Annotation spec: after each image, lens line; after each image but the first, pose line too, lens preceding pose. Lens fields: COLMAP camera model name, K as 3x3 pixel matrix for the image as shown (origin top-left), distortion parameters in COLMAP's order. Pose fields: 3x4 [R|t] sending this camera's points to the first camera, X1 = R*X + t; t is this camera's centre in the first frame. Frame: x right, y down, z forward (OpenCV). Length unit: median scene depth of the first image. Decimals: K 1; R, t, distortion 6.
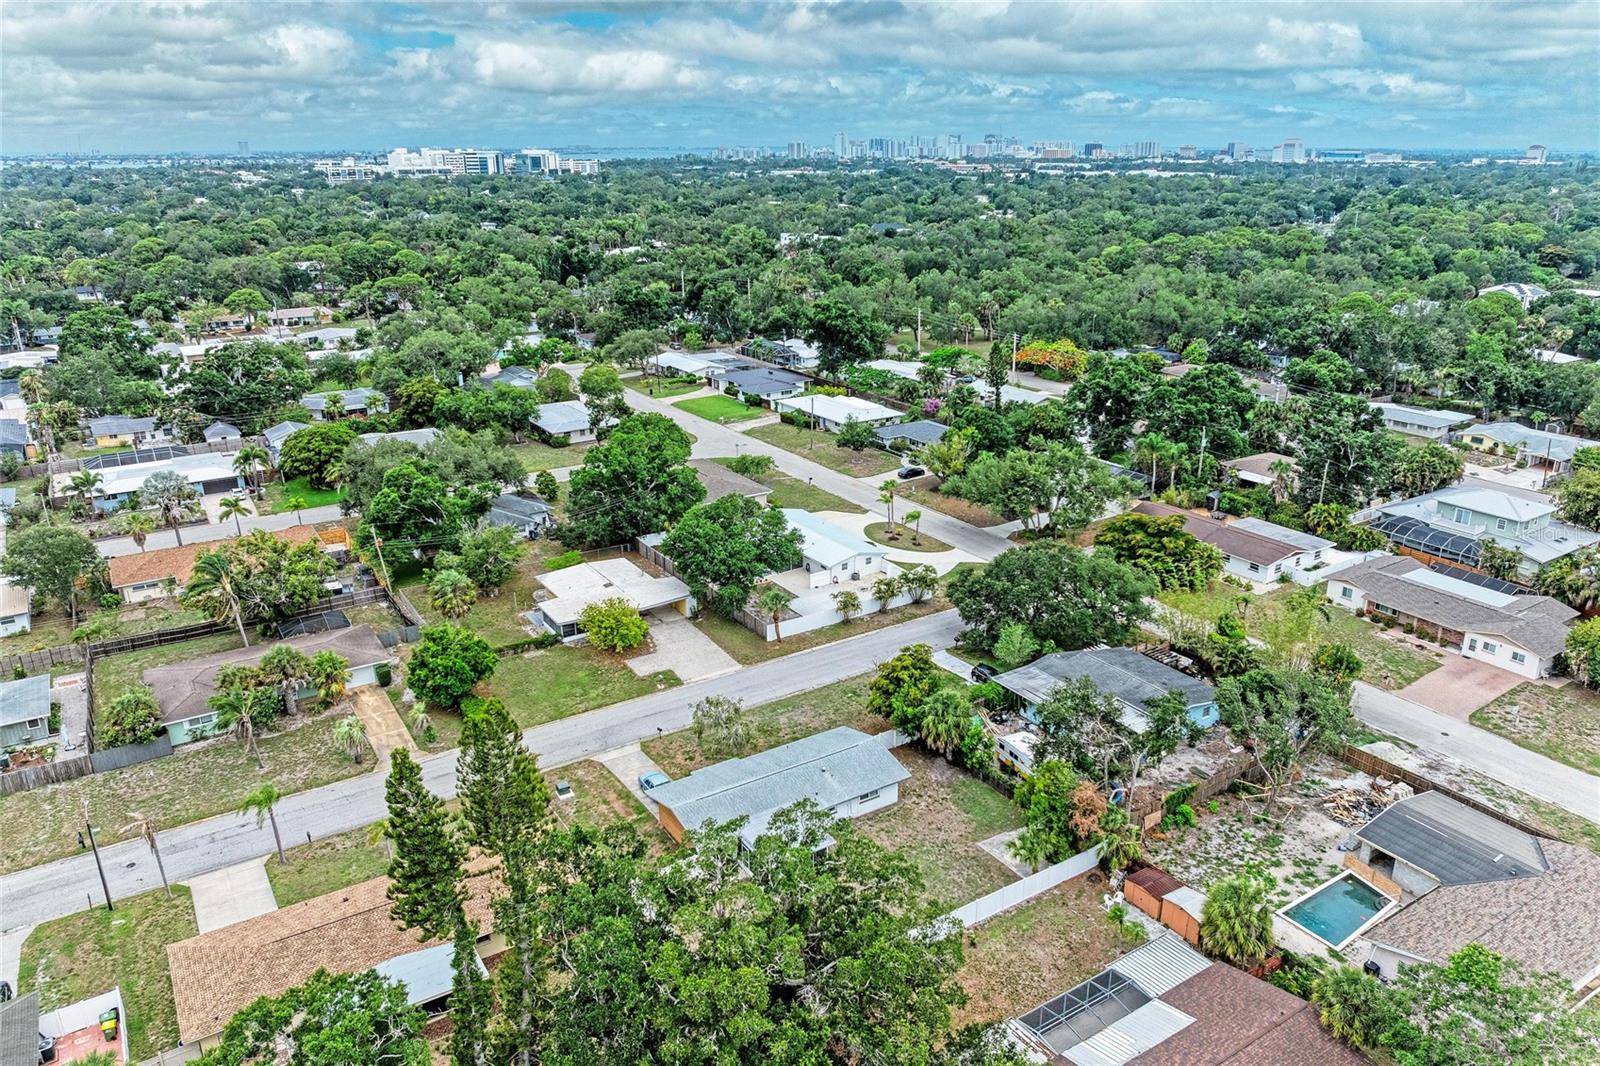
lens RADIAL K [[1128.8, 0, 800.0], [0, 1128.8, 533.0], [0, 0, 1]] dist [-0.024818, -0.000309]
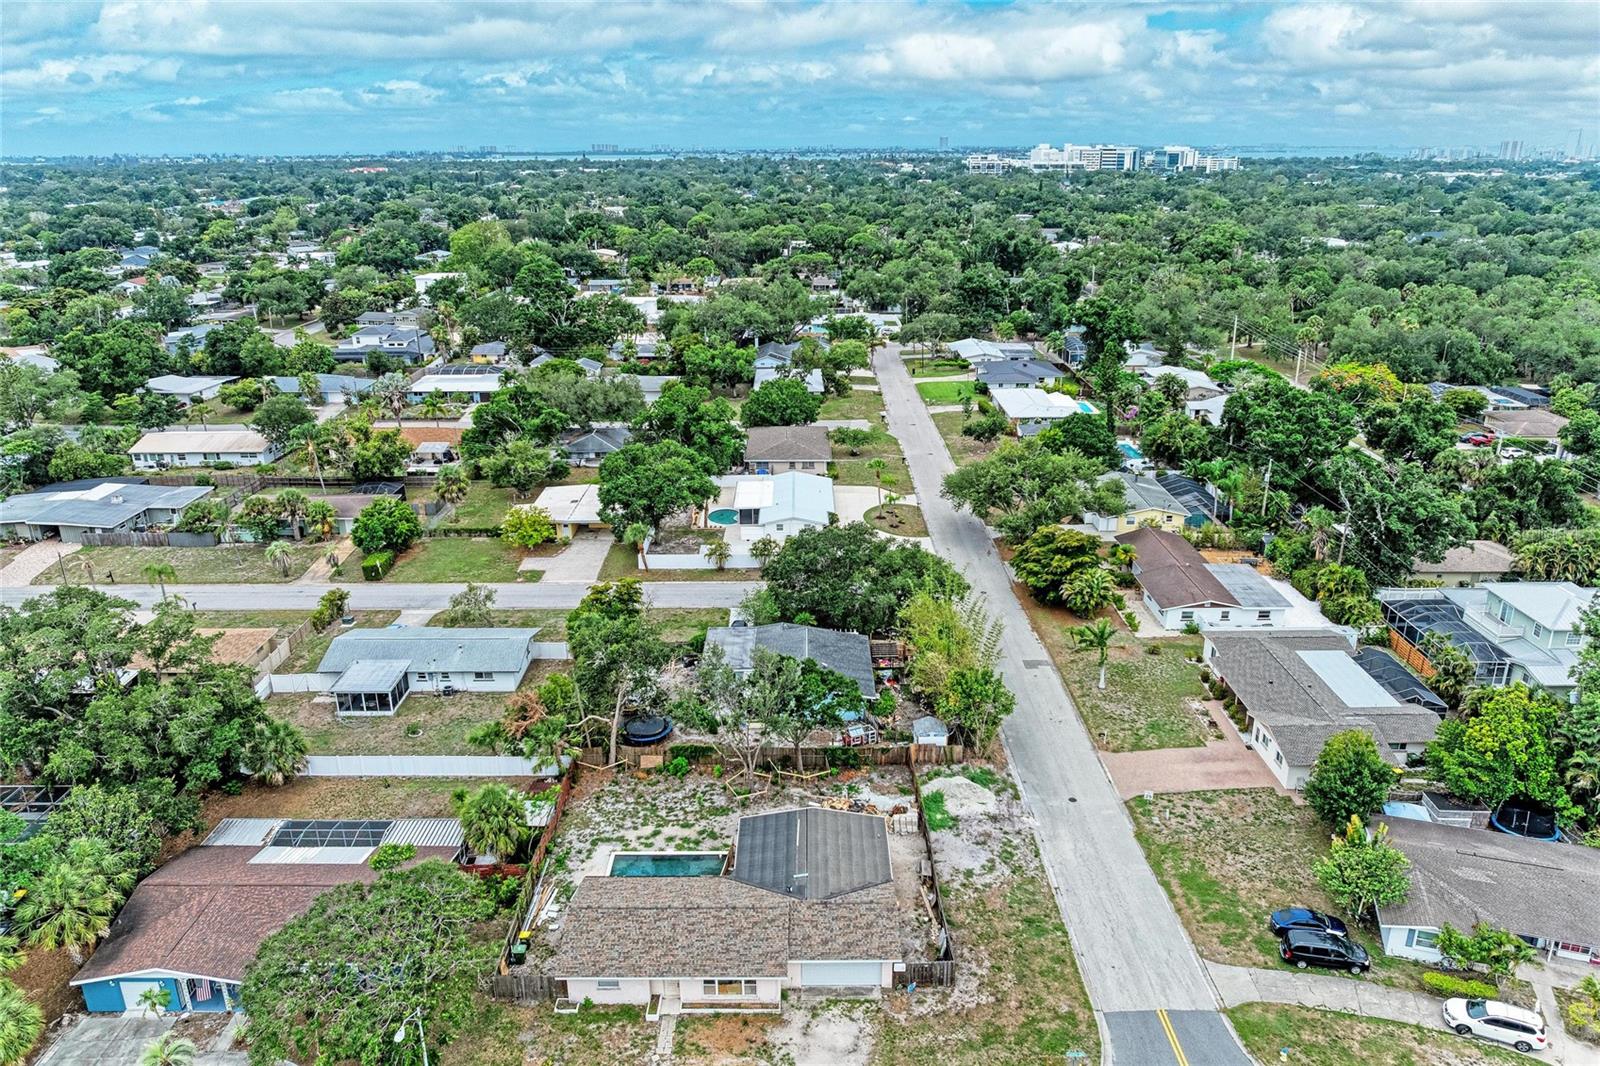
lens RADIAL K [[1128.8, 0, 800.0], [0, 1128.8, 533.0], [0, 0, 1]] dist [-0.024818, -0.000309]
pose [[0.837489, 0.178562, -0.516456, 0.539612], [-0.177466, 0.982752, 0.052000, -0.021006], [0.516834, 0.048104, 0.854733, 0.088401]]
